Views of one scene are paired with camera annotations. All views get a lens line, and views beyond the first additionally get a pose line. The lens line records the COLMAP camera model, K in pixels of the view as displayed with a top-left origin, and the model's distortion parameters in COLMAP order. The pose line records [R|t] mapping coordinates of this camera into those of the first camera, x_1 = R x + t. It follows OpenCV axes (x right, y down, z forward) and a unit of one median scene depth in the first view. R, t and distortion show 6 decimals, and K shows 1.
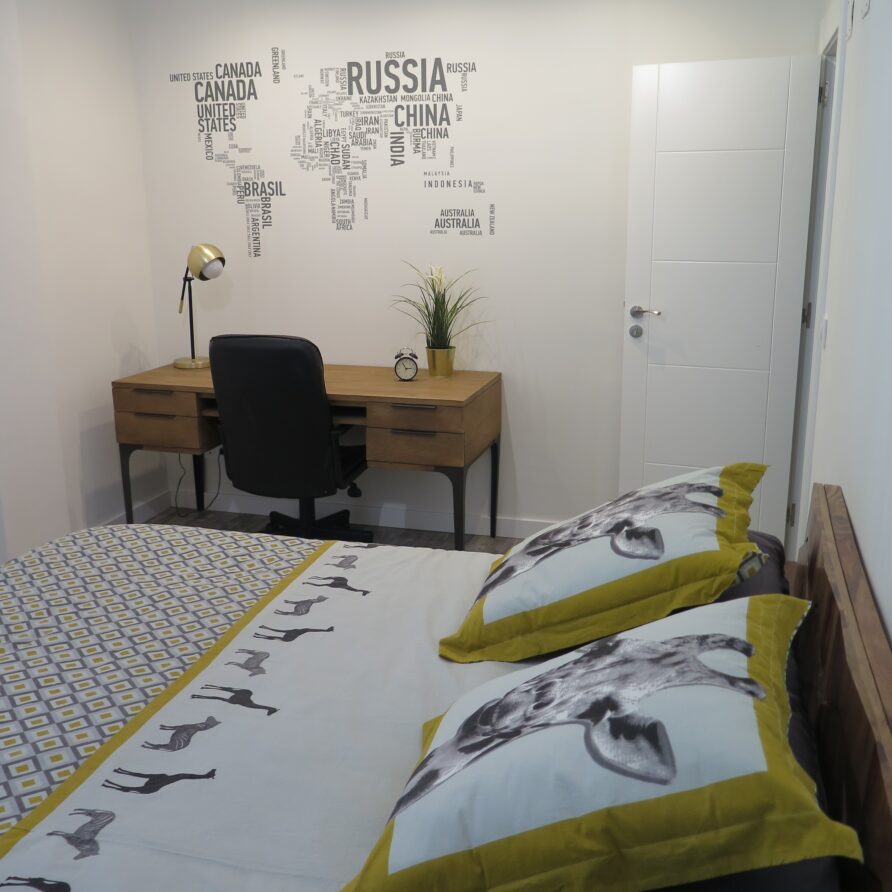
lens RADIAL K [[994.8, 0, 445.7], [0, 994.8, 446.1], [0, 0, 1]] dist [-0.018745, 0.000000]
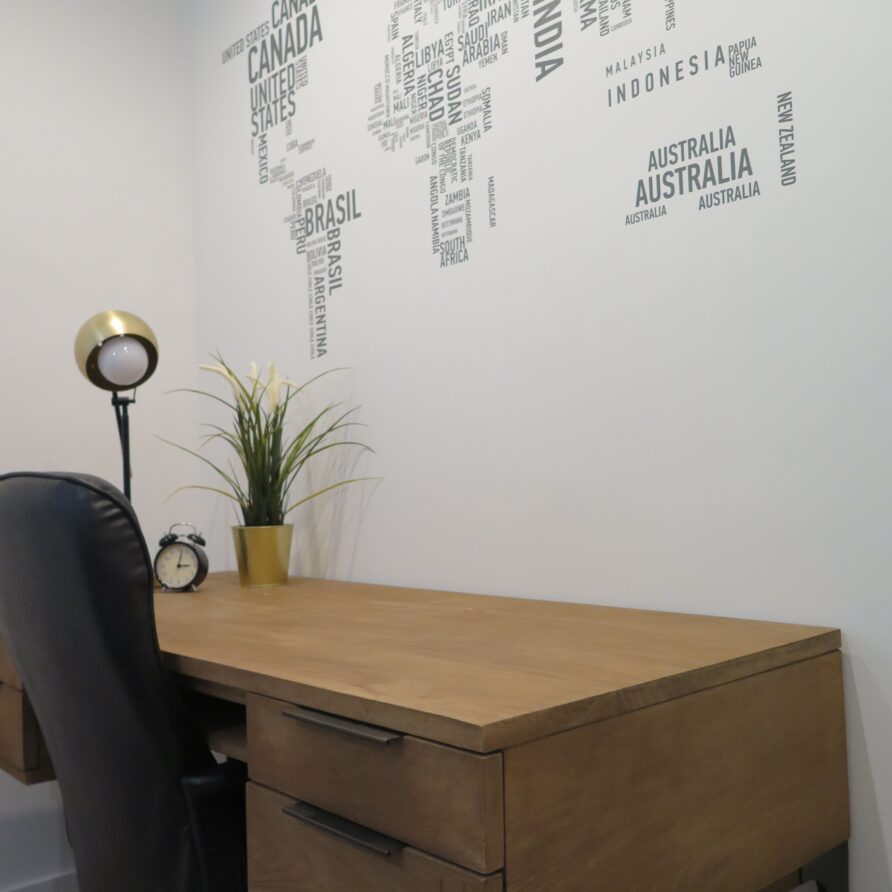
lens RADIAL K [[994.8, 0, 446.4], [0, 994.8, 444.6], [0, 0, 1]] dist [-0.018745, 0.000000]
pose [[0.839235, -0.045828, -0.541834, 0.117862], [-0.097734, 0.967503, -0.233209, -0.046702], [0.534913, 0.248673, 0.807484, 0.681974]]
